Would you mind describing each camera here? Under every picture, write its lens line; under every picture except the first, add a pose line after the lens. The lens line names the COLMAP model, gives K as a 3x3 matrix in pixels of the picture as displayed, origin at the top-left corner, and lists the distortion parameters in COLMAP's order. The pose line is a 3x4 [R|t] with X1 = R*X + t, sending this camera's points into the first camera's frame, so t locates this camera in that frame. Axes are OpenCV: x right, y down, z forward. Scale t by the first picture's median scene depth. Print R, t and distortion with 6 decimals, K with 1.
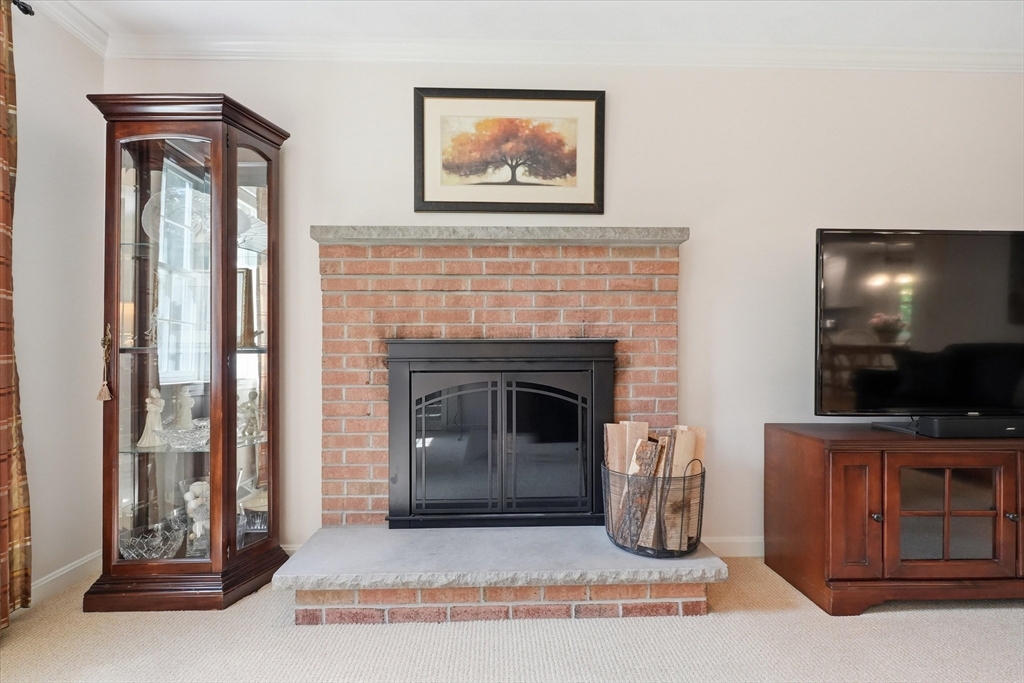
lens RADIAL K [[503.5, 0, 511.1], [0, 503.5, 346.6], [0, 0, 1]] dist [-0.001637, 0.000267]
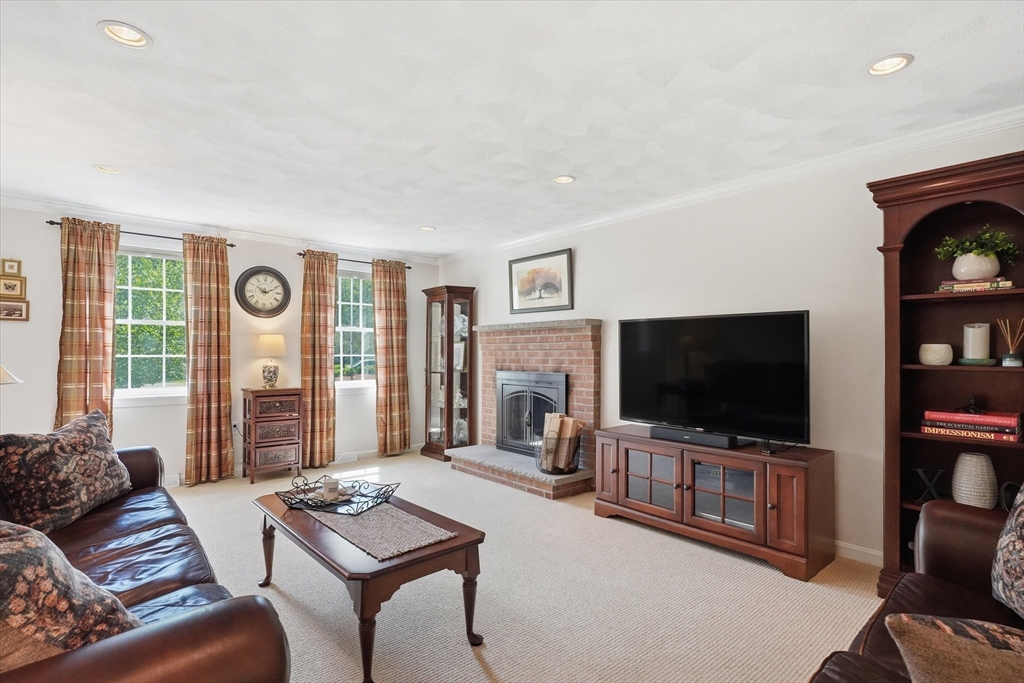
lens RADIAL K [[497.0, 0, 510.3], [0, 497.0, 338.5], [0, 0, 1]] dist [-0.000529, 0.000191]
pose [[0.626396, -0.016885, -0.779322, 1.648370], [0.015093, 0.999841, -0.009531, -0.142385], [0.779359, -0.005792, 0.626551, -0.441889]]
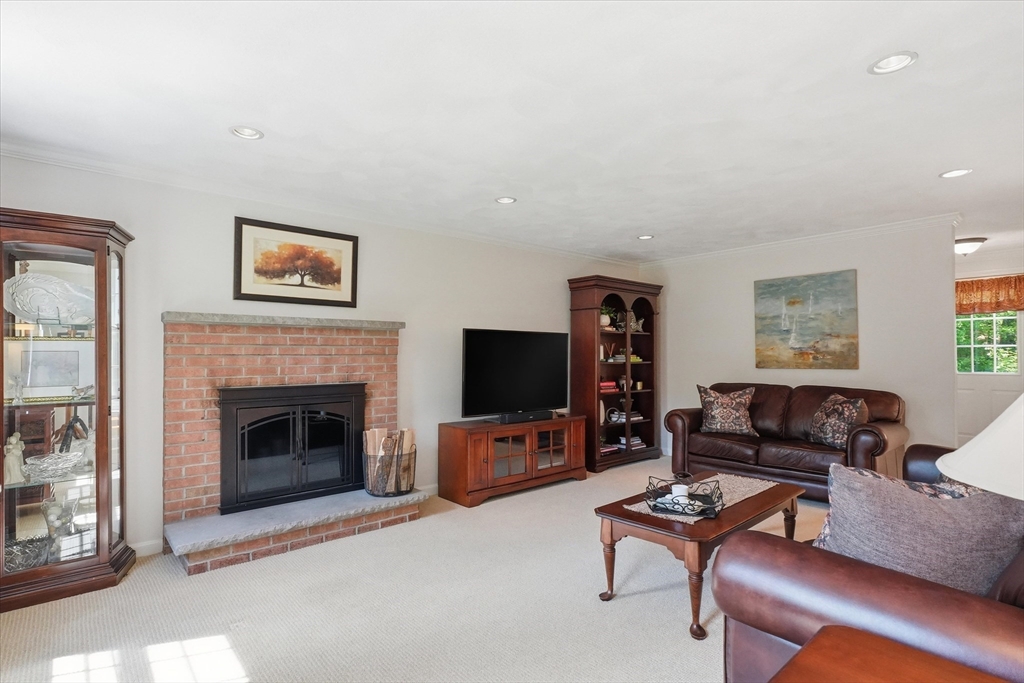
lens RADIAL K [[503.5, 0, 511.1], [0, 503.5, 346.6], [0, 0, 1]] dist [-0.001637, 0.000267]
pose [[0.774533, 0.013450, 0.632390, -0.515345], [-0.004308, 0.999863, -0.015990, -0.115249], [-0.632519, 0.009660, 0.774485, -0.686706]]
